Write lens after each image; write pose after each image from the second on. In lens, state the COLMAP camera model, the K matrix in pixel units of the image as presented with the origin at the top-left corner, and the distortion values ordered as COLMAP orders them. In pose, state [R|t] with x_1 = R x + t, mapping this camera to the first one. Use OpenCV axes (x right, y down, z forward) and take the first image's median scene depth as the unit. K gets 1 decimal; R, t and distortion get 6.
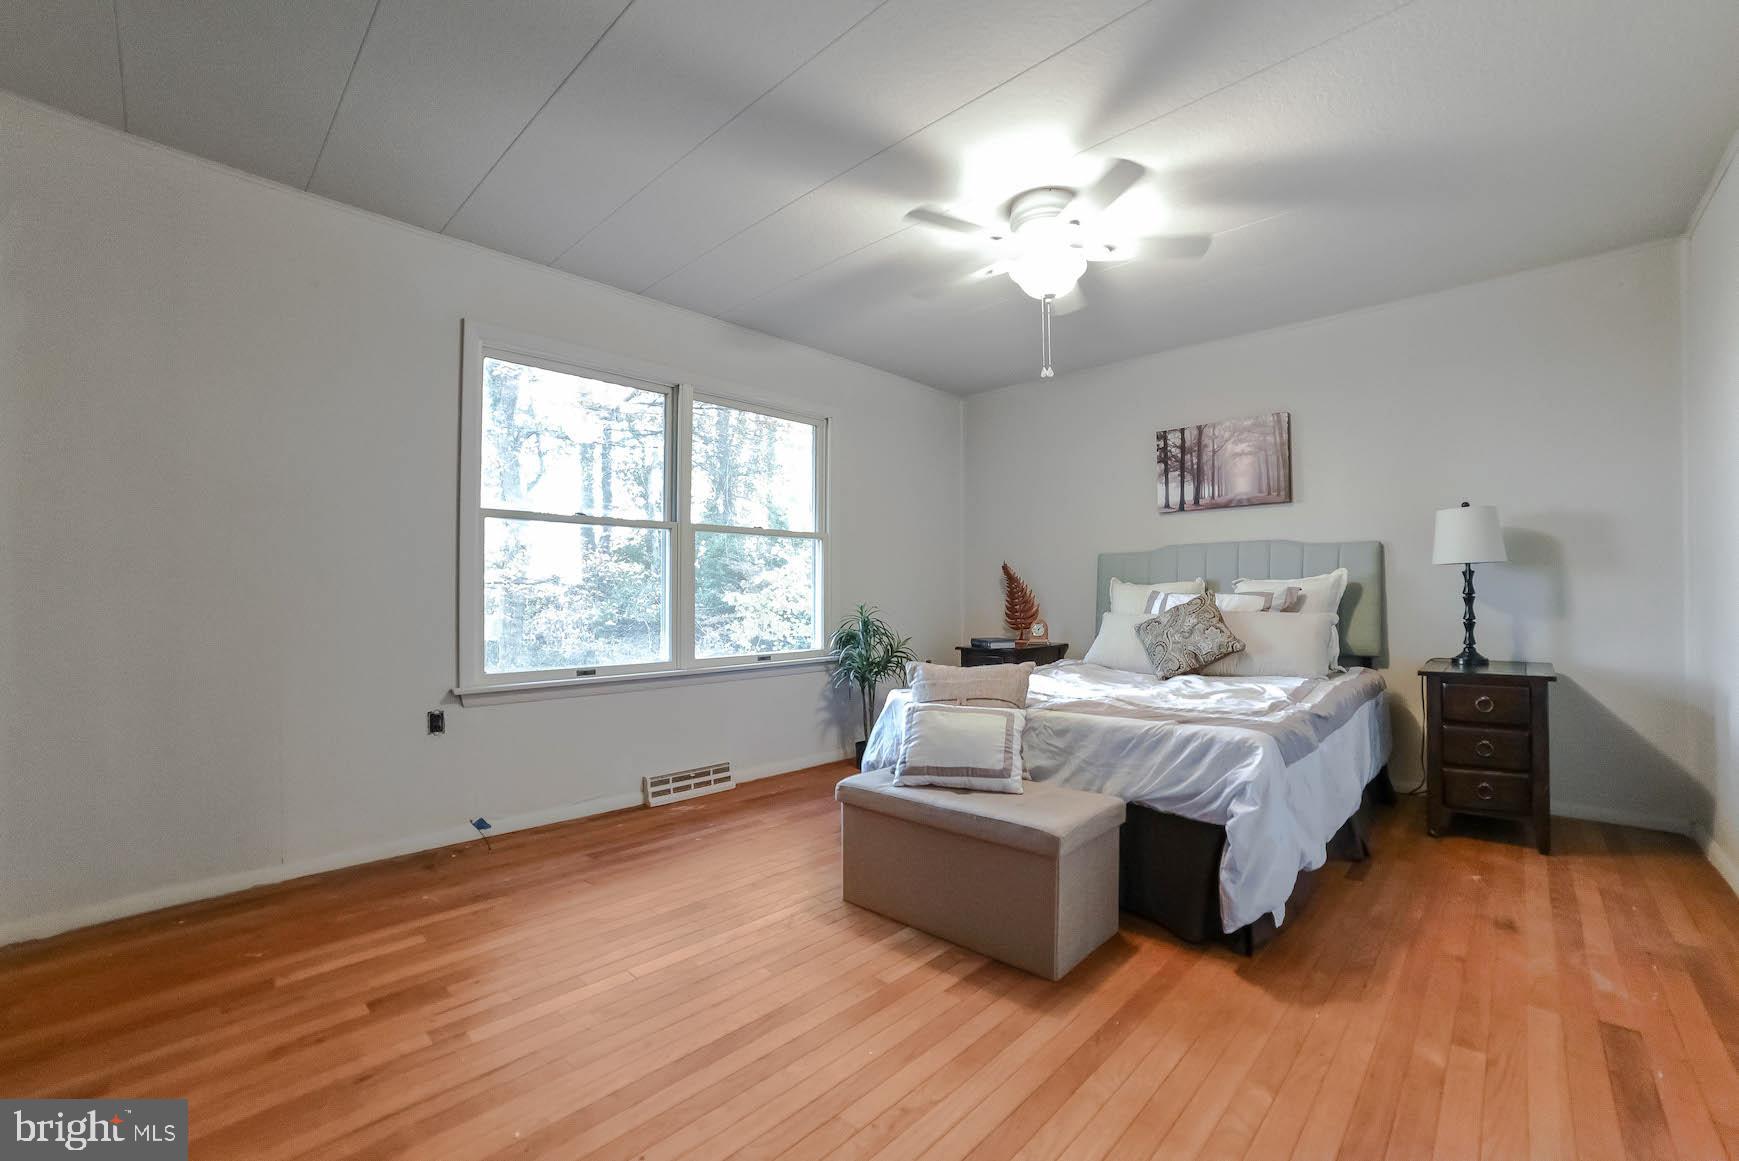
lens RADIAL K [[729.5, 0, 870.9], [0, 729.5, 585.9], [0, 0, 1]] dist [-0.093628, 0.041871]
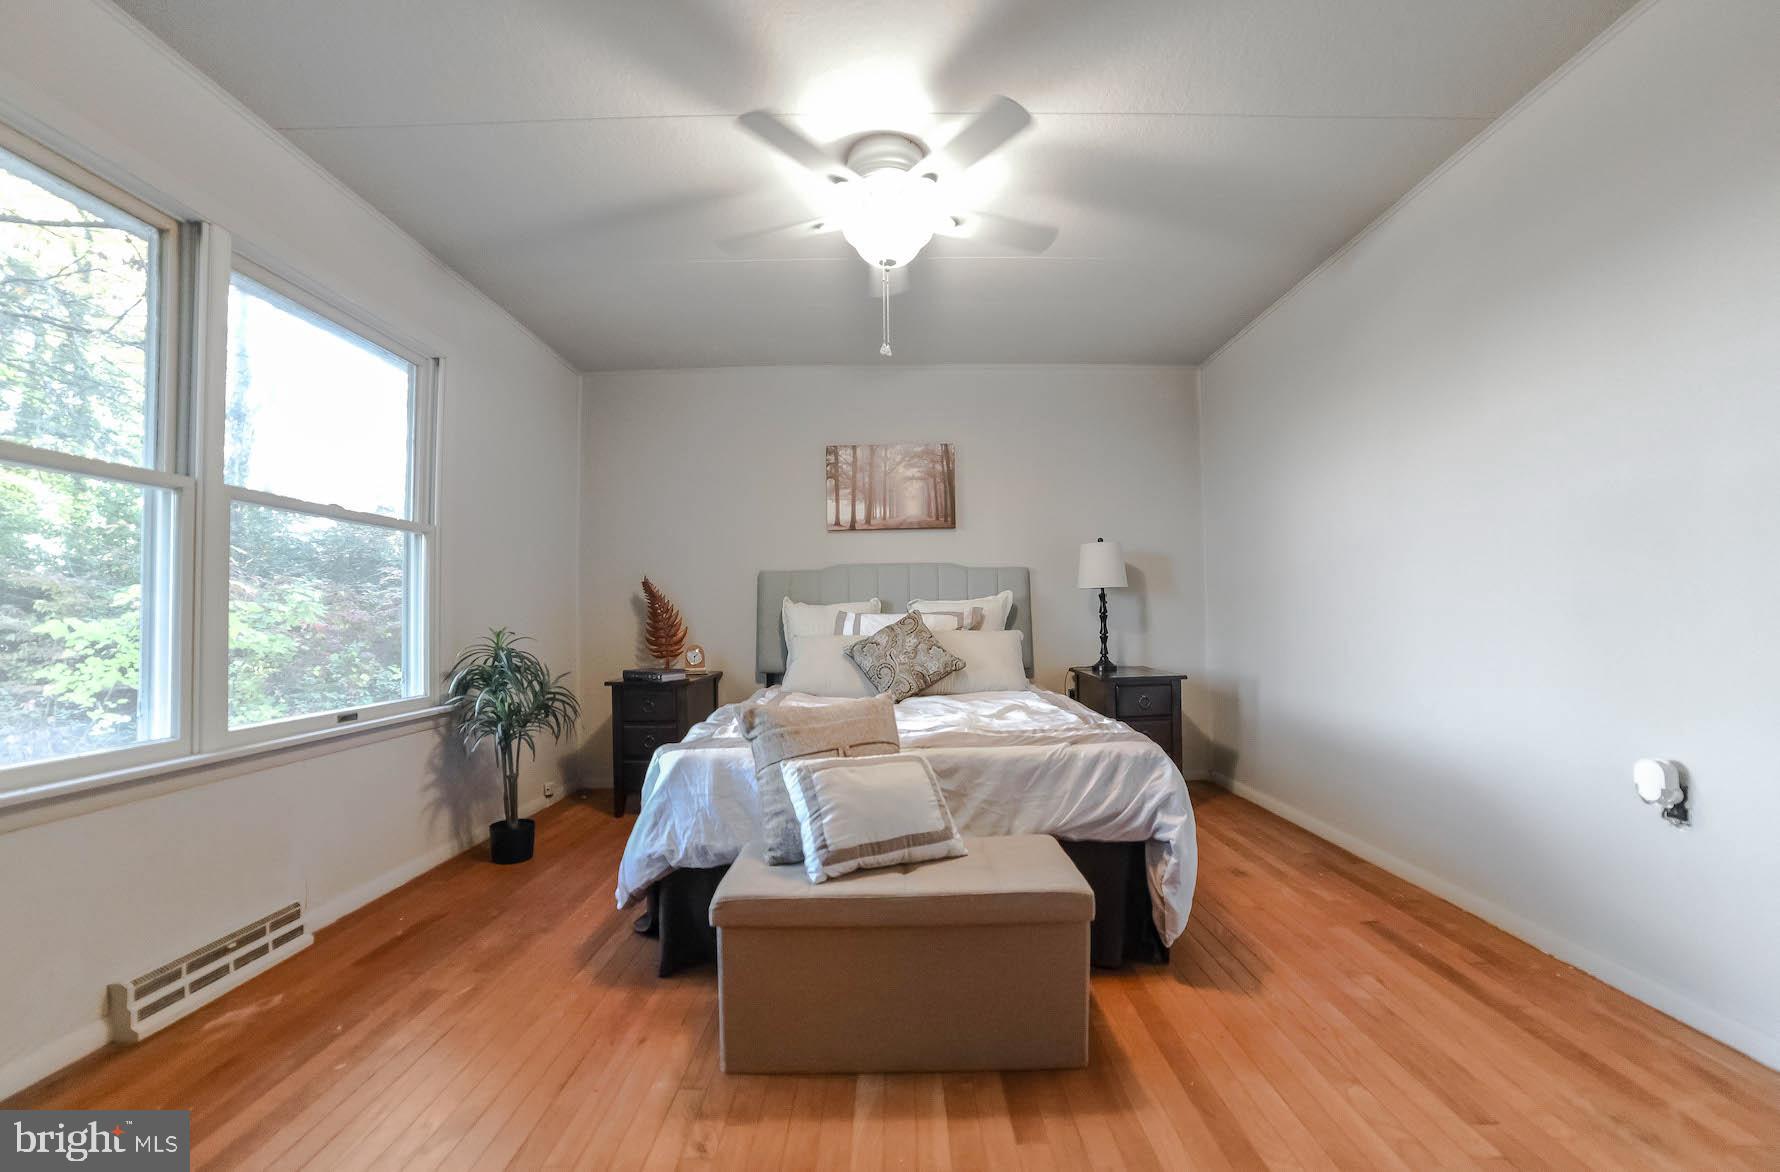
lens RADIAL K [[736.1, 0, 886.8], [0, 736.1, 596.6], [0, 0, 1]] dist [-0.089633, 0.034436]
pose [[0.725364, 0.015715, 0.688187, -0.269845], [-0.001627, 0.999776, -0.021115, 0.009547], [-0.688364, 0.014197, 0.725226, 0.293846]]
